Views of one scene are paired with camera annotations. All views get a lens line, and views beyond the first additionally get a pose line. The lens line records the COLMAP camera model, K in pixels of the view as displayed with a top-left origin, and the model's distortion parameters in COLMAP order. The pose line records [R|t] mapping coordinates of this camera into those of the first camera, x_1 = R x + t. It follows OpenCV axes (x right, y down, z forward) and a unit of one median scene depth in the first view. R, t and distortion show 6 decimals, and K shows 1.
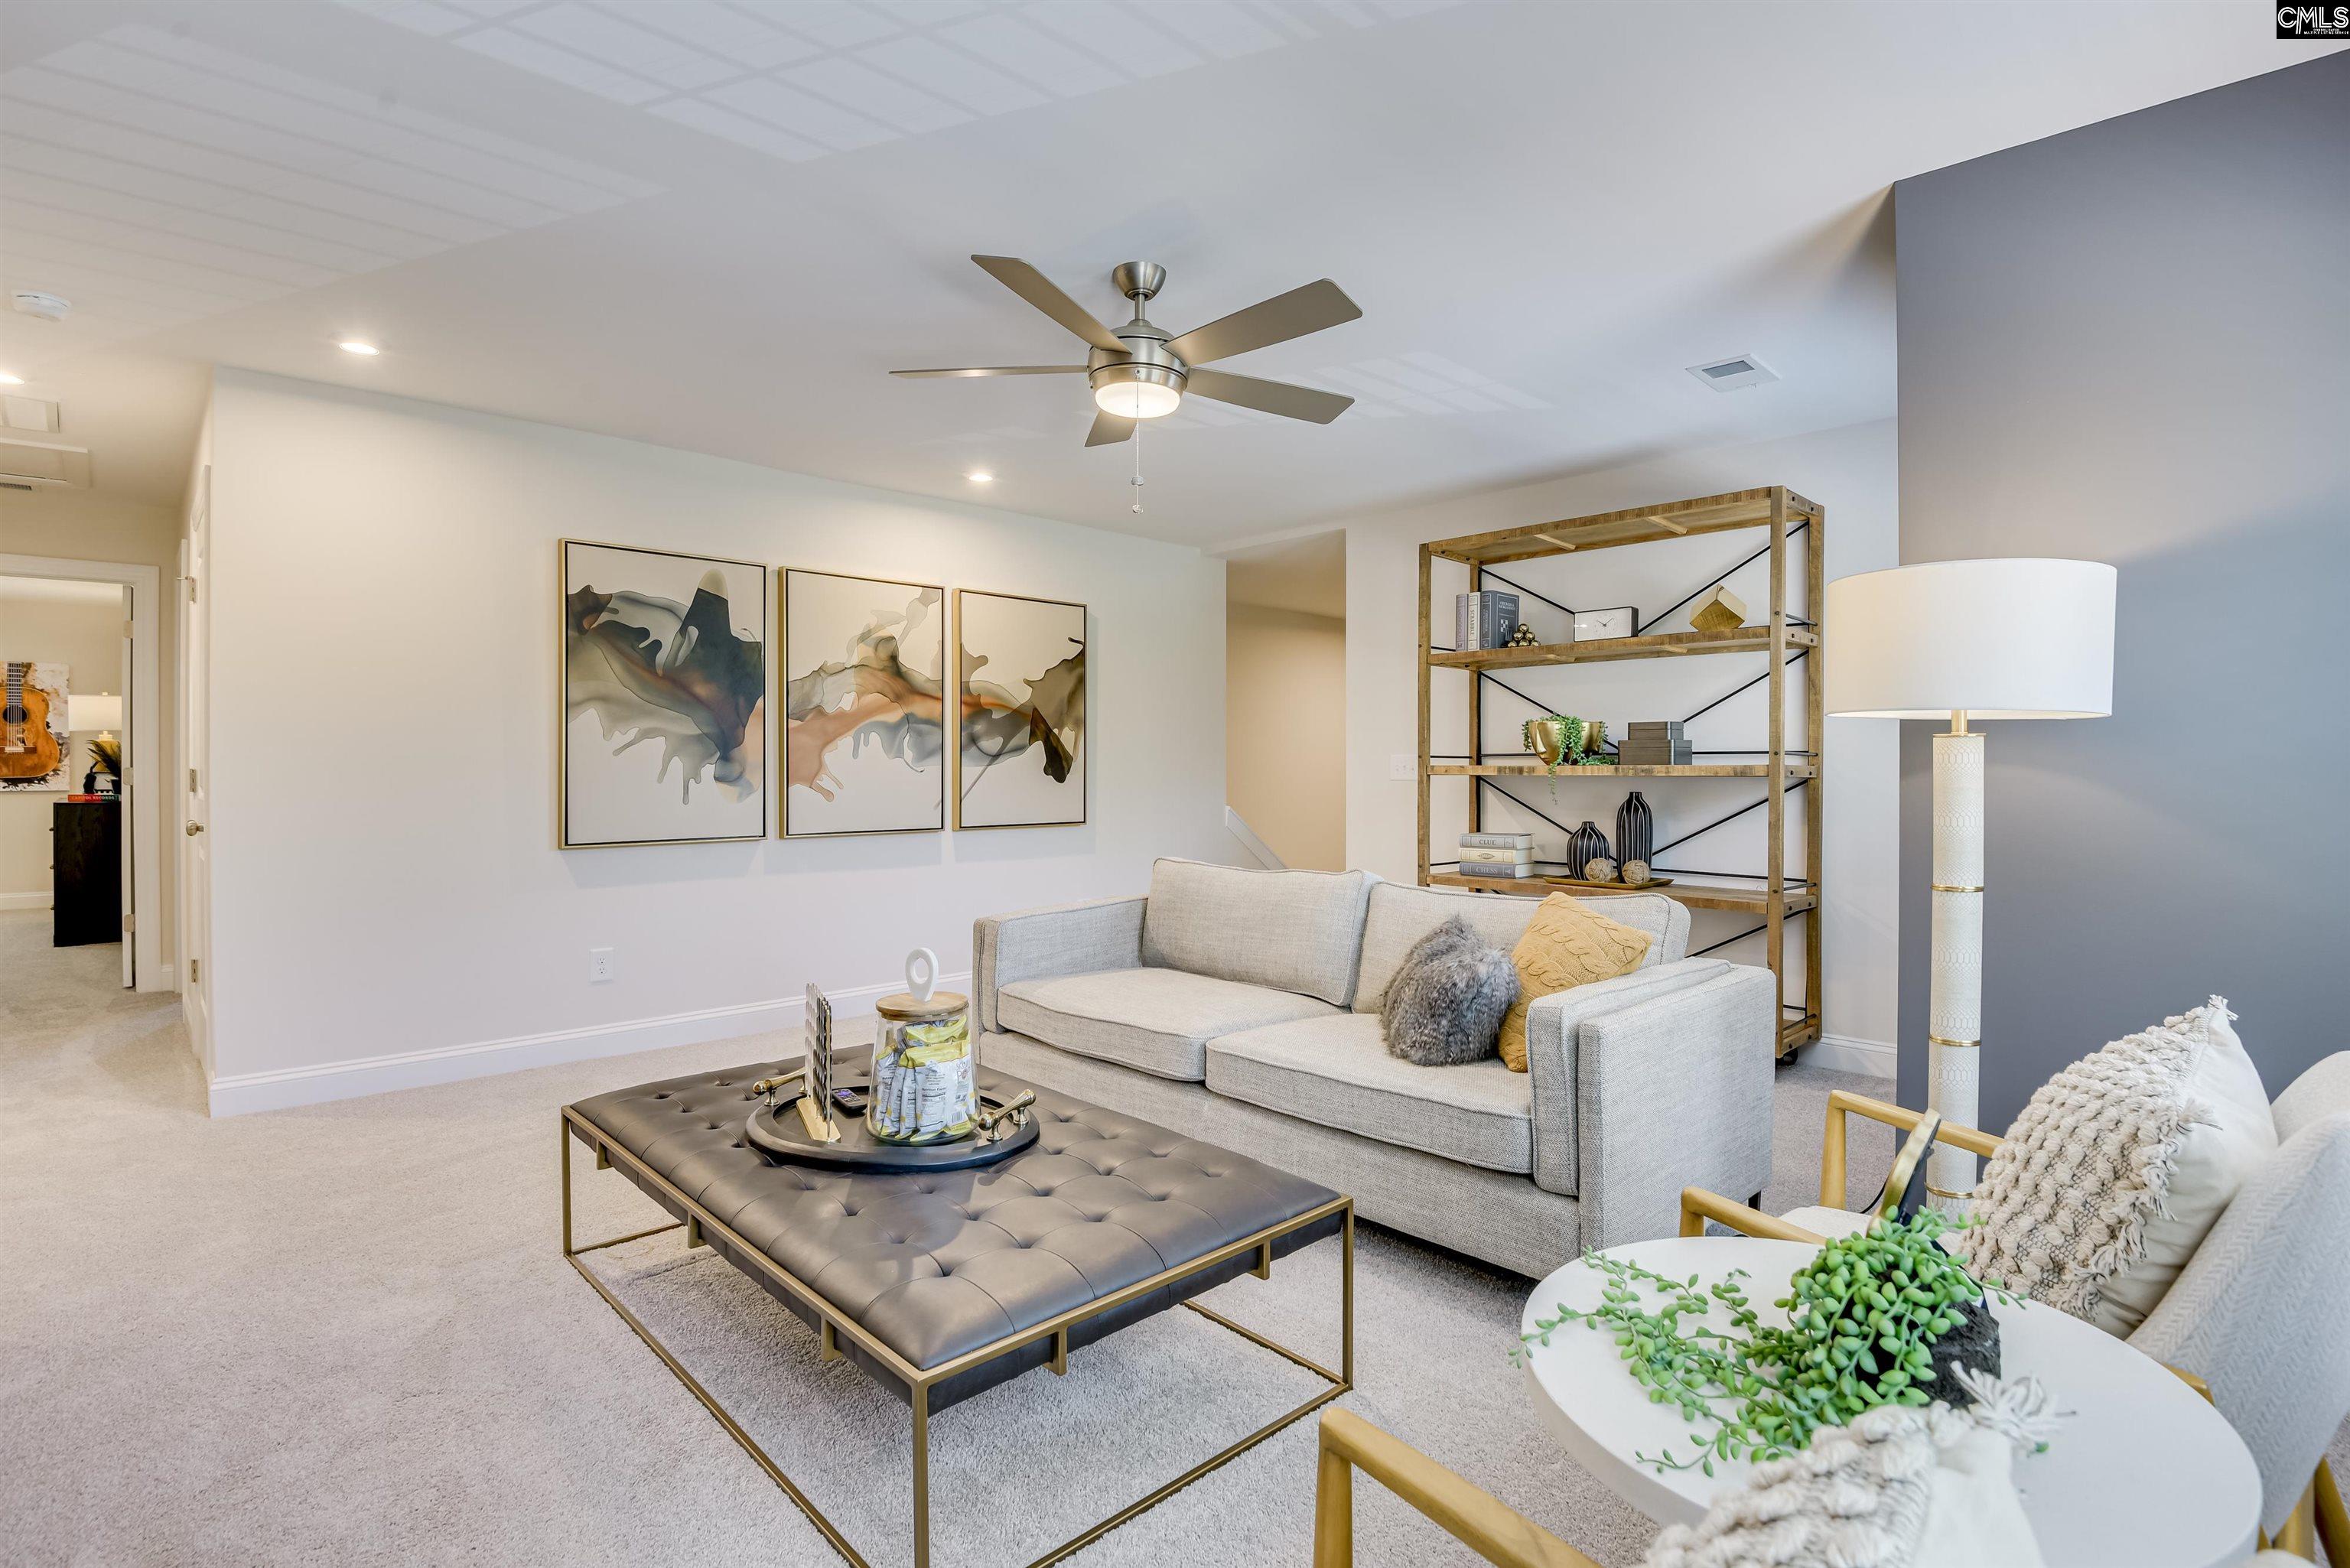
lens RADIAL K [[1148.4, 0, 1184.0], [0, 1148.4, 777.1], [0, 0, 1]] dist [-0.002390, -0.000117]
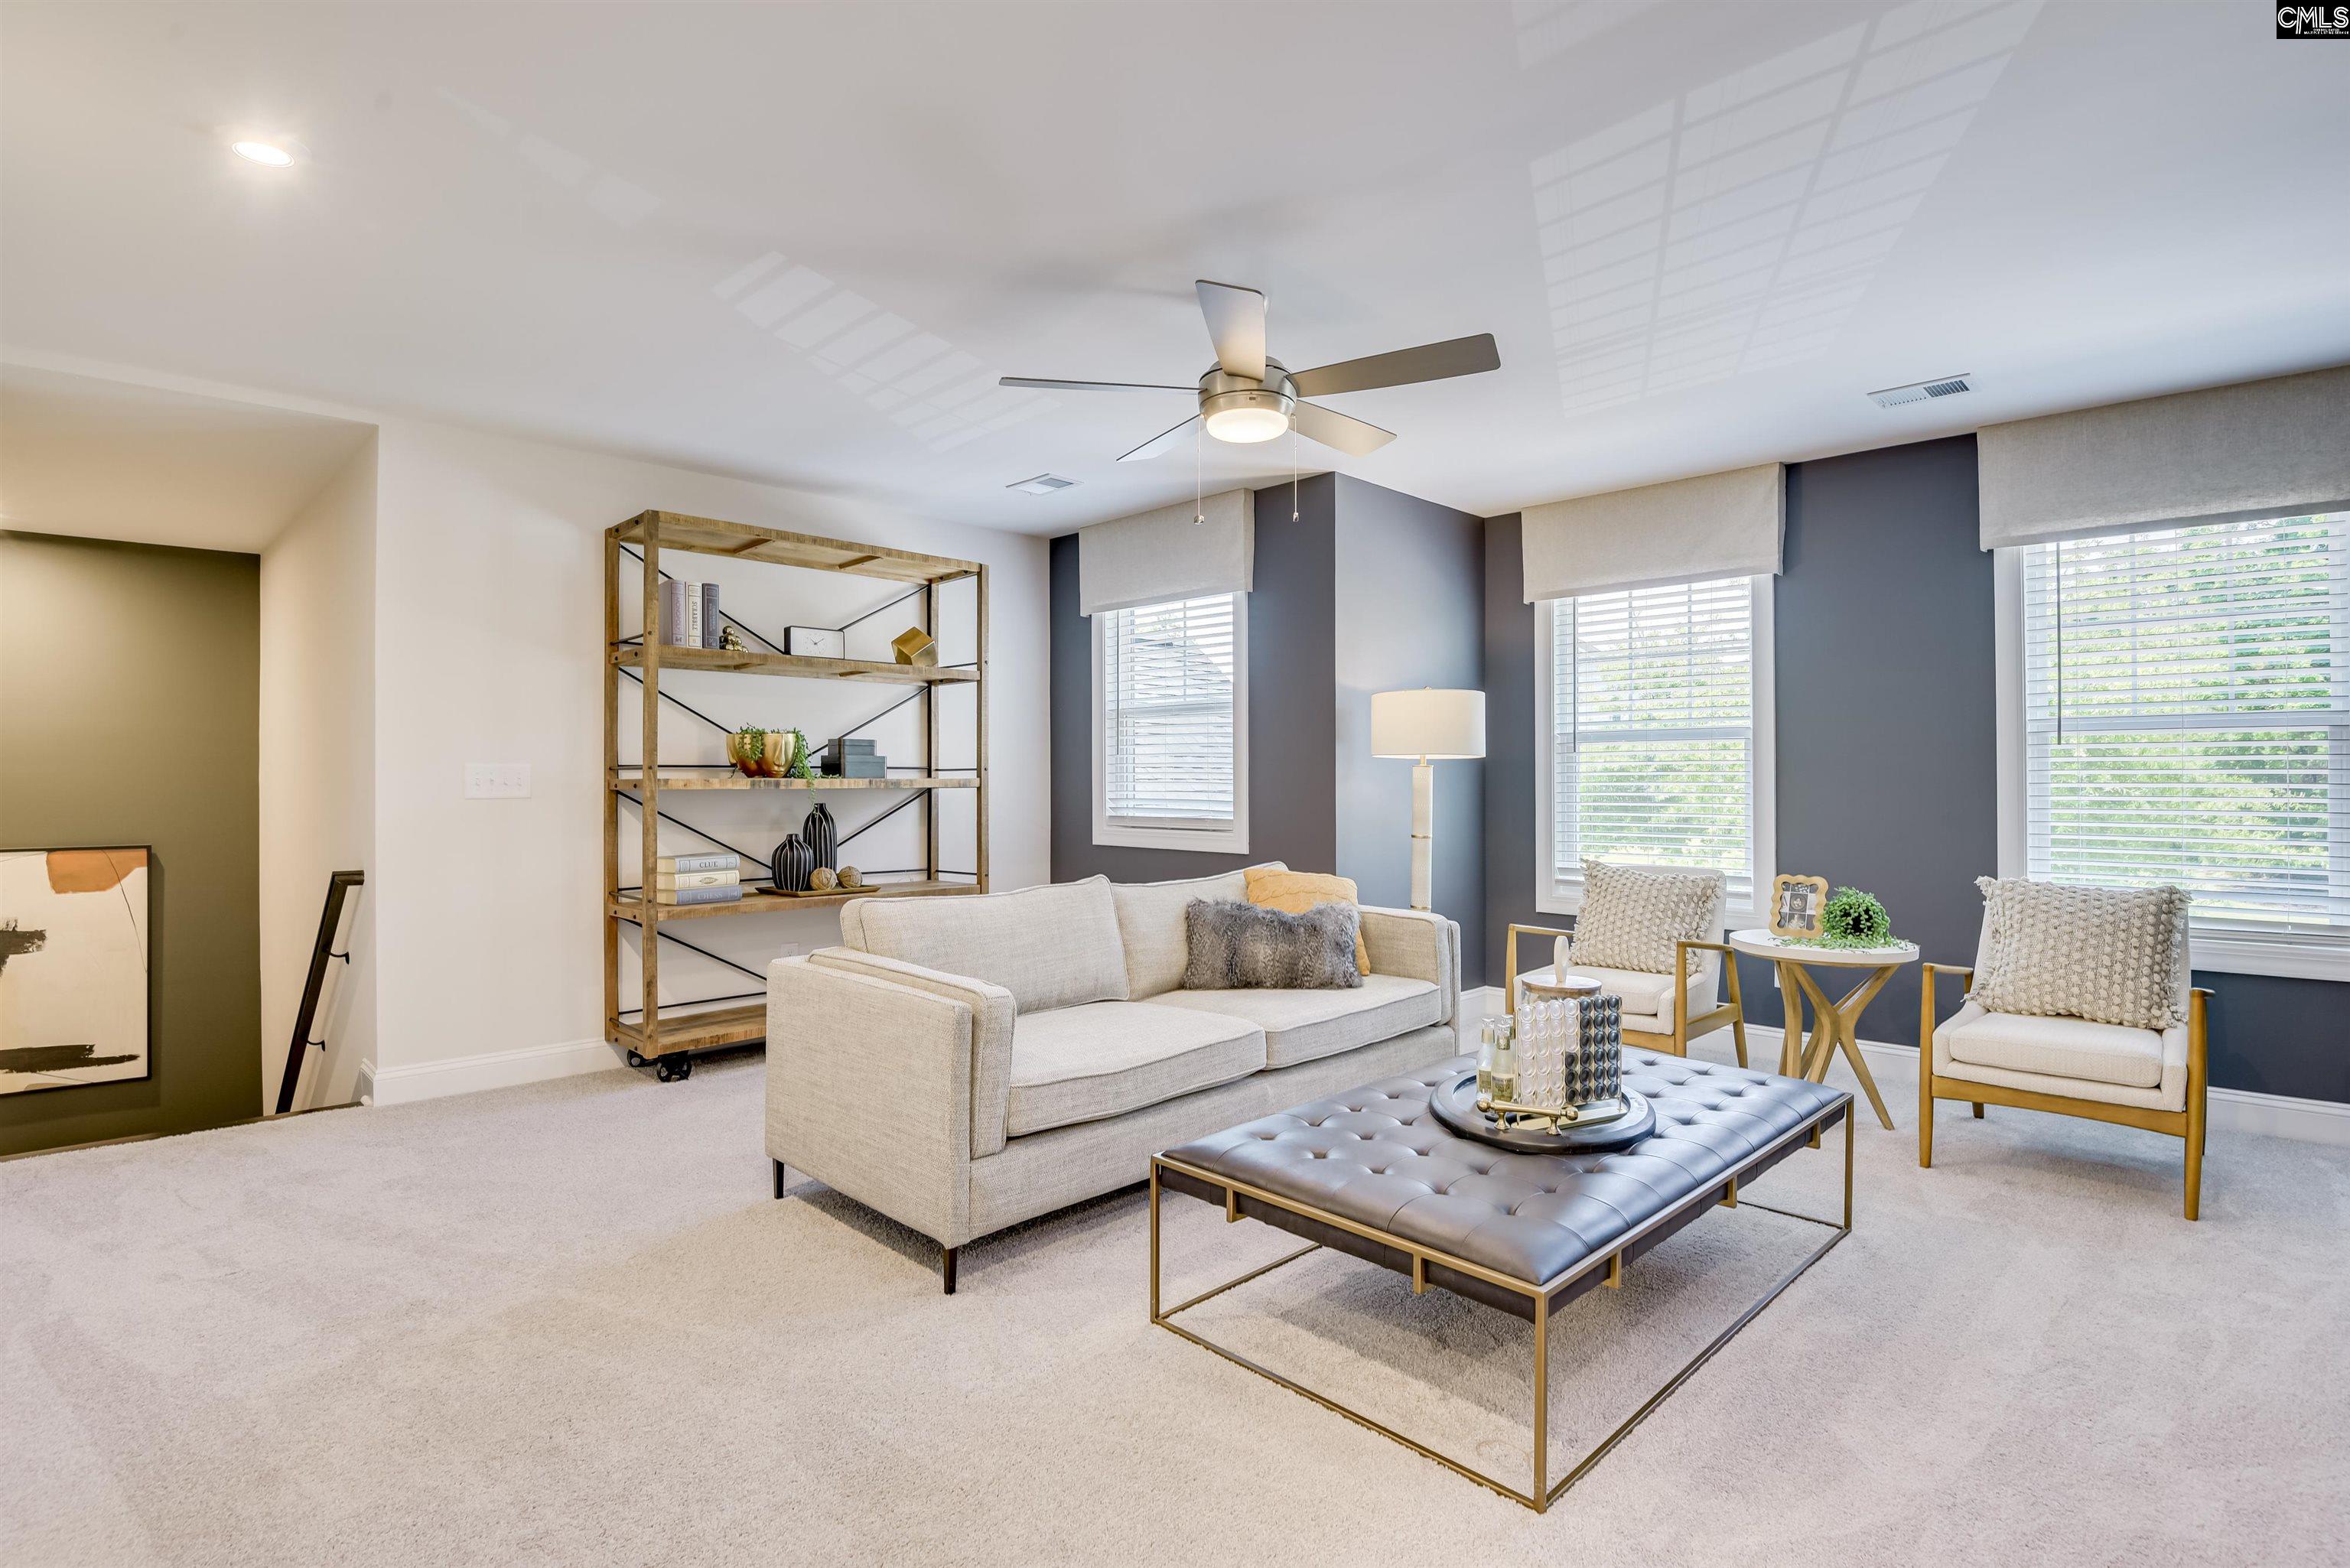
lens RADIAL K [[1148.4, 0, 1183.1], [0, 1148.4, 776.7], [0, 0, 1]] dist [-0.002390, -0.000117]
pose [[-0.020447, 0.001345, 0.999790, -0.683176], [0.007719, 0.999969, -0.001188, -0.008263], [-0.999761, 0.007694, -0.020456, 0.689913]]
